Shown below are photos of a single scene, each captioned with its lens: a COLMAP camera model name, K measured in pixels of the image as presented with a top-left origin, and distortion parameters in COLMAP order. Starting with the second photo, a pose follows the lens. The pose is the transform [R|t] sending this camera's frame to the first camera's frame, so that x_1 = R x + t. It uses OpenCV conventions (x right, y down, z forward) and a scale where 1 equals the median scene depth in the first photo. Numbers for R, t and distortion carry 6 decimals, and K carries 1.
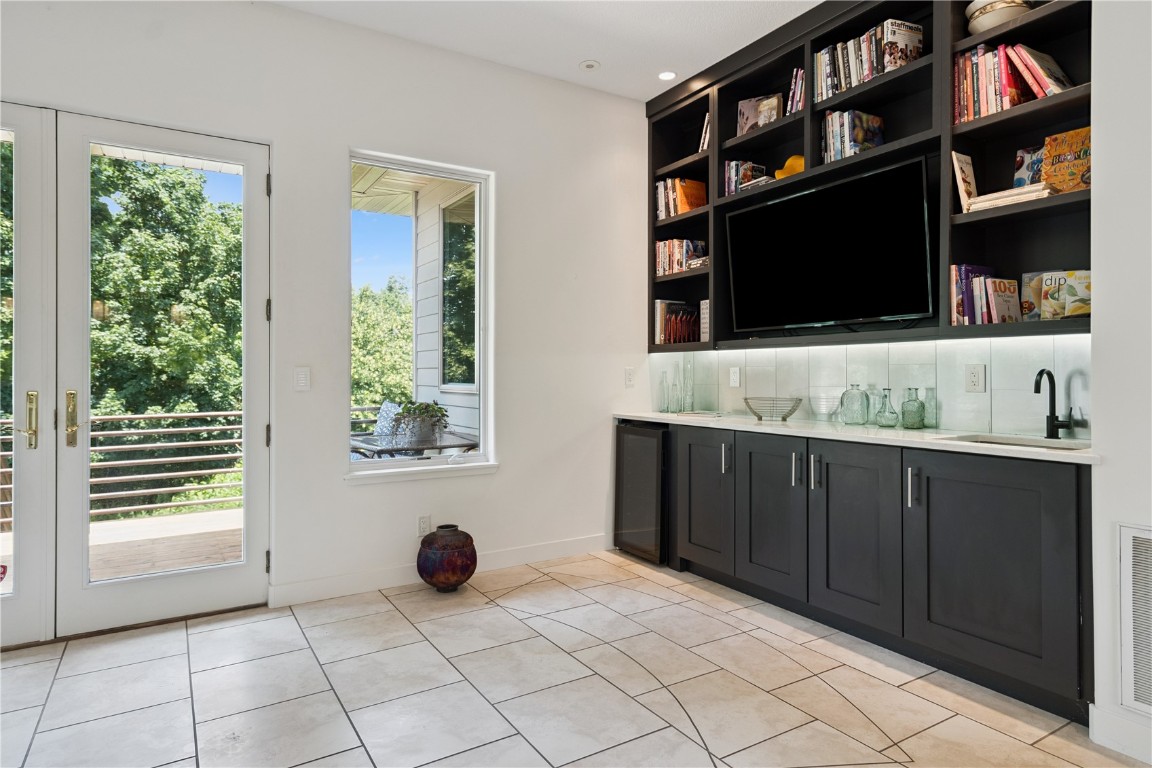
lens RADIAL K [[664.3, 0, 576.5], [0, 664.3, 369.8], [0, 0, 1]] dist [-0.002987, -0.000397]
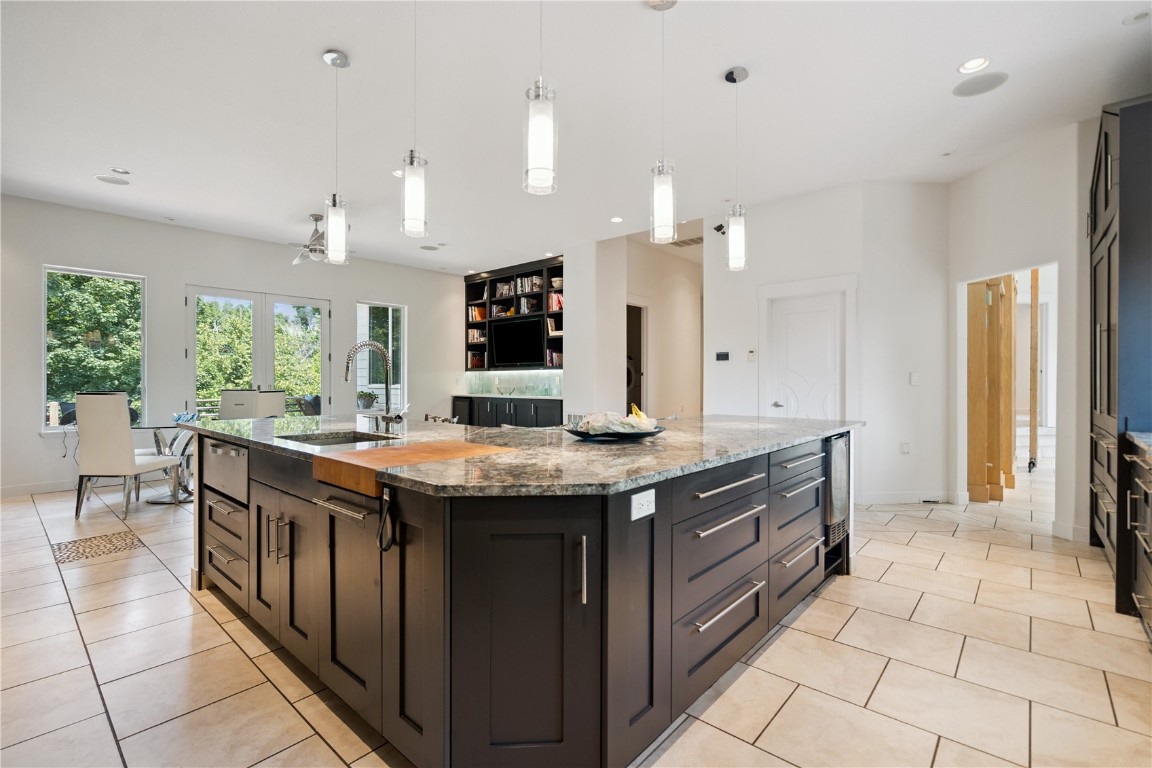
lens RADIAL K [[520.7, 0, 576.0], [0, 520.7, 384.0], [0, 0, 1]] dist [-0.001998, -0.000087]
pose [[0.956381, -0.003644, 0.292098, -0.080053], [-0.000432, 0.999903, 0.013889, -0.004871], [-0.292120, -0.013409, 0.956288, -1.174502]]
